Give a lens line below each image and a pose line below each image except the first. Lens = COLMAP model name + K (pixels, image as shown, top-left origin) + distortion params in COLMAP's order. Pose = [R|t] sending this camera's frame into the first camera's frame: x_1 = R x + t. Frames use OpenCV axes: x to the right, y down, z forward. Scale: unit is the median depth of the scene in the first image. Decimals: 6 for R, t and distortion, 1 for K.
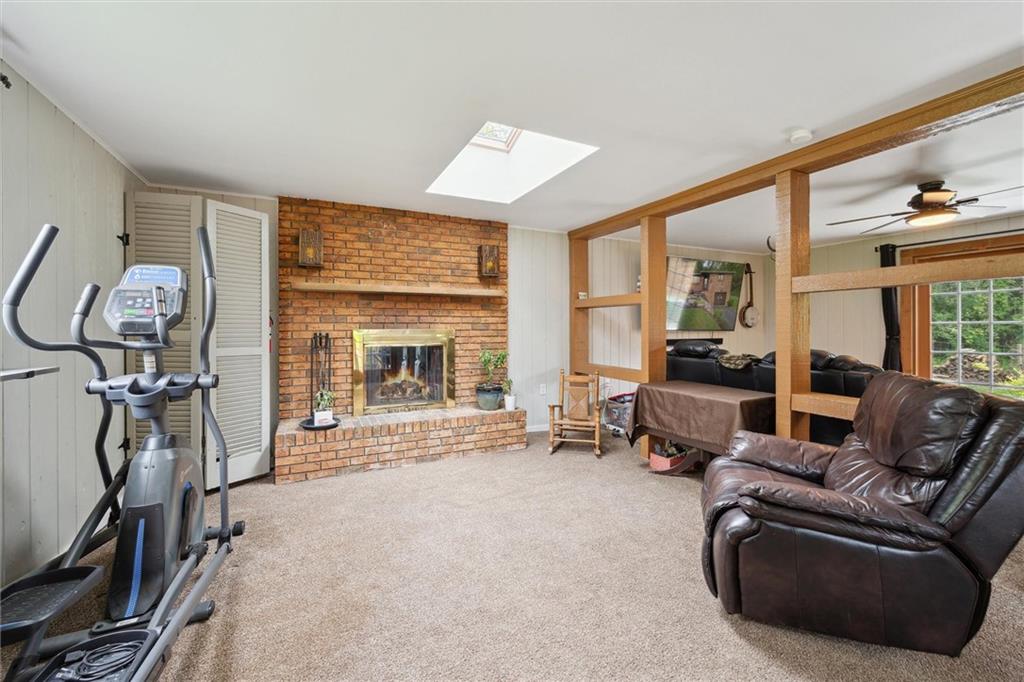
lens RADIAL K [[419.8, 0, 513.7], [0, 419.8, 334.7], [0, 0, 1]] dist [0.000502, -0.000262]
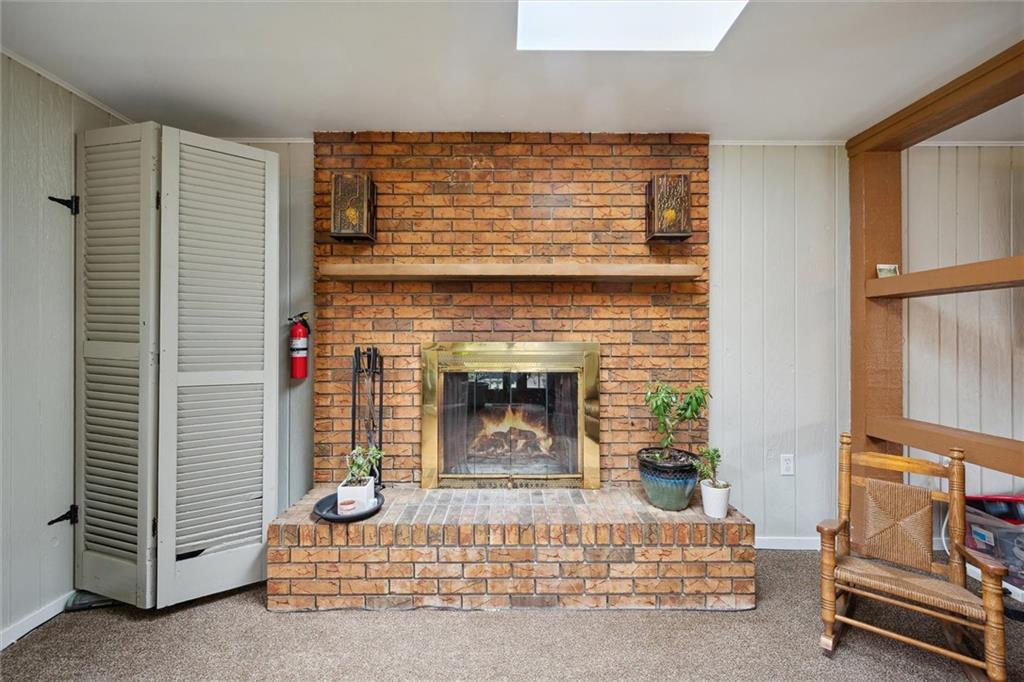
lens RADIAL K [[419.8, 0, 513.7], [0, 419.8, 334.7], [0, 0, 1]] dist [0.000502, -0.000262]
pose [[0.902186, -0.000666, -0.431348, -0.009034], [-0.010130, 0.999690, -0.022730, -0.010293], [0.431229, 0.024876, 0.901899, 0.502066]]
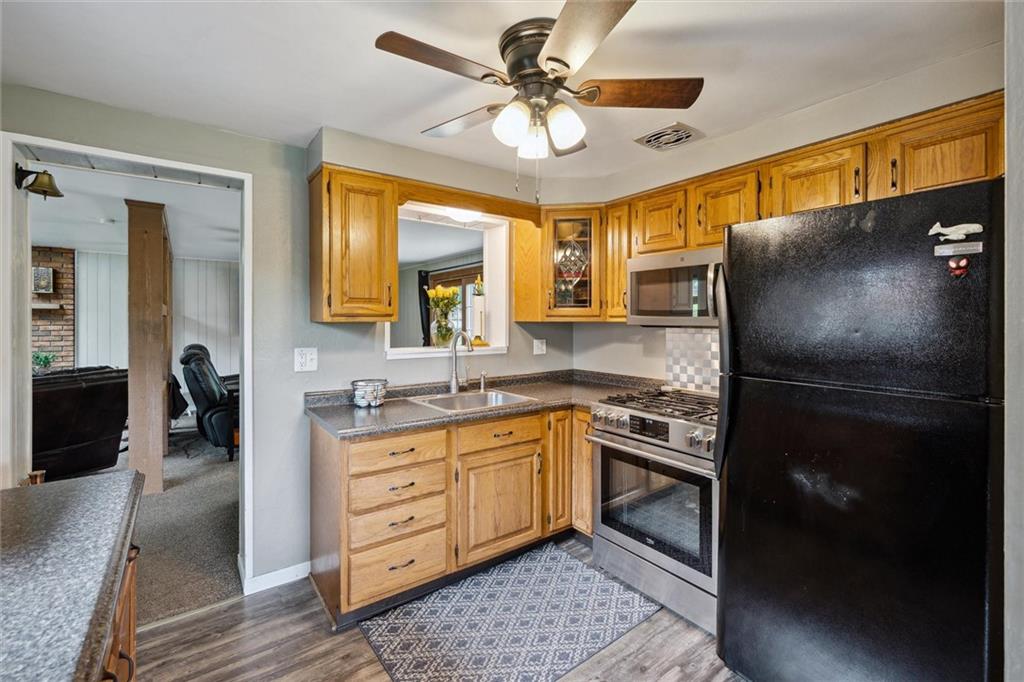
lens RADIAL K [[439.8, 0, 513.3], [0, 439.8, 313.3], [0, 0, 1]] dist [-0.000806, -0.000246]
pose [[0.983082, 0.003490, 0.183133, 1.149237], [0.002756, 0.999424, -0.033838, -0.033103], [-0.183145, 0.033770, 0.982506, -0.562824]]
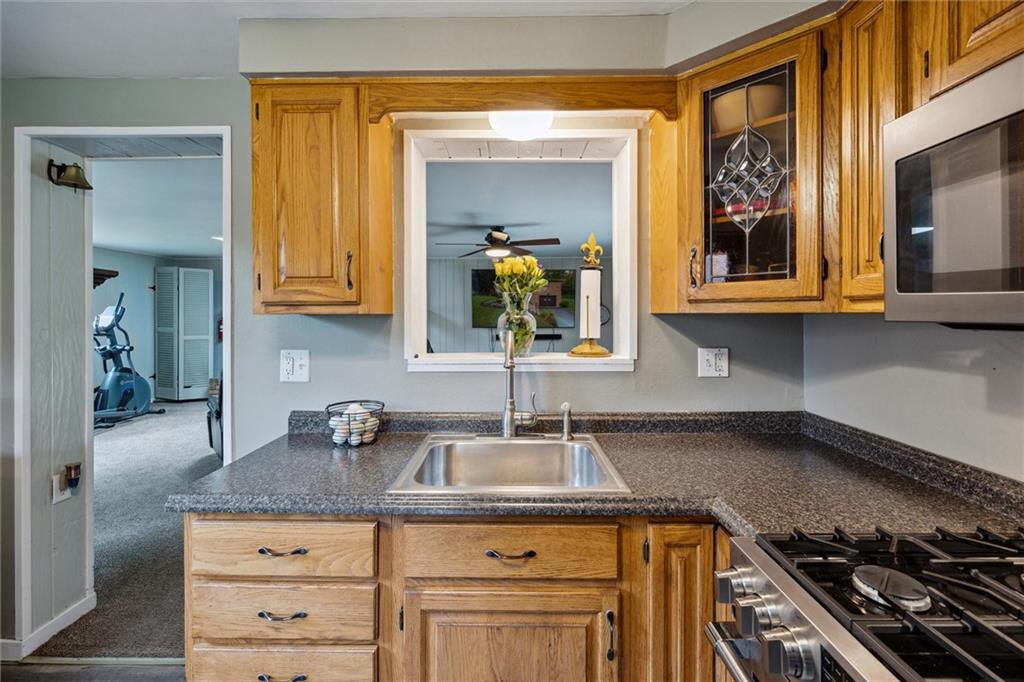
lens RADIAL K [[439.8, 0, 513.3], [0, 439.8, 313.3], [0, 0, 1]] dist [-0.000806, -0.000246]
pose [[0.895794, -0.003575, -0.444455, 1.378640], [-0.005506, 0.999802, -0.019140, -0.036662], [0.444435, 0.019593, 0.895597, -0.208999]]
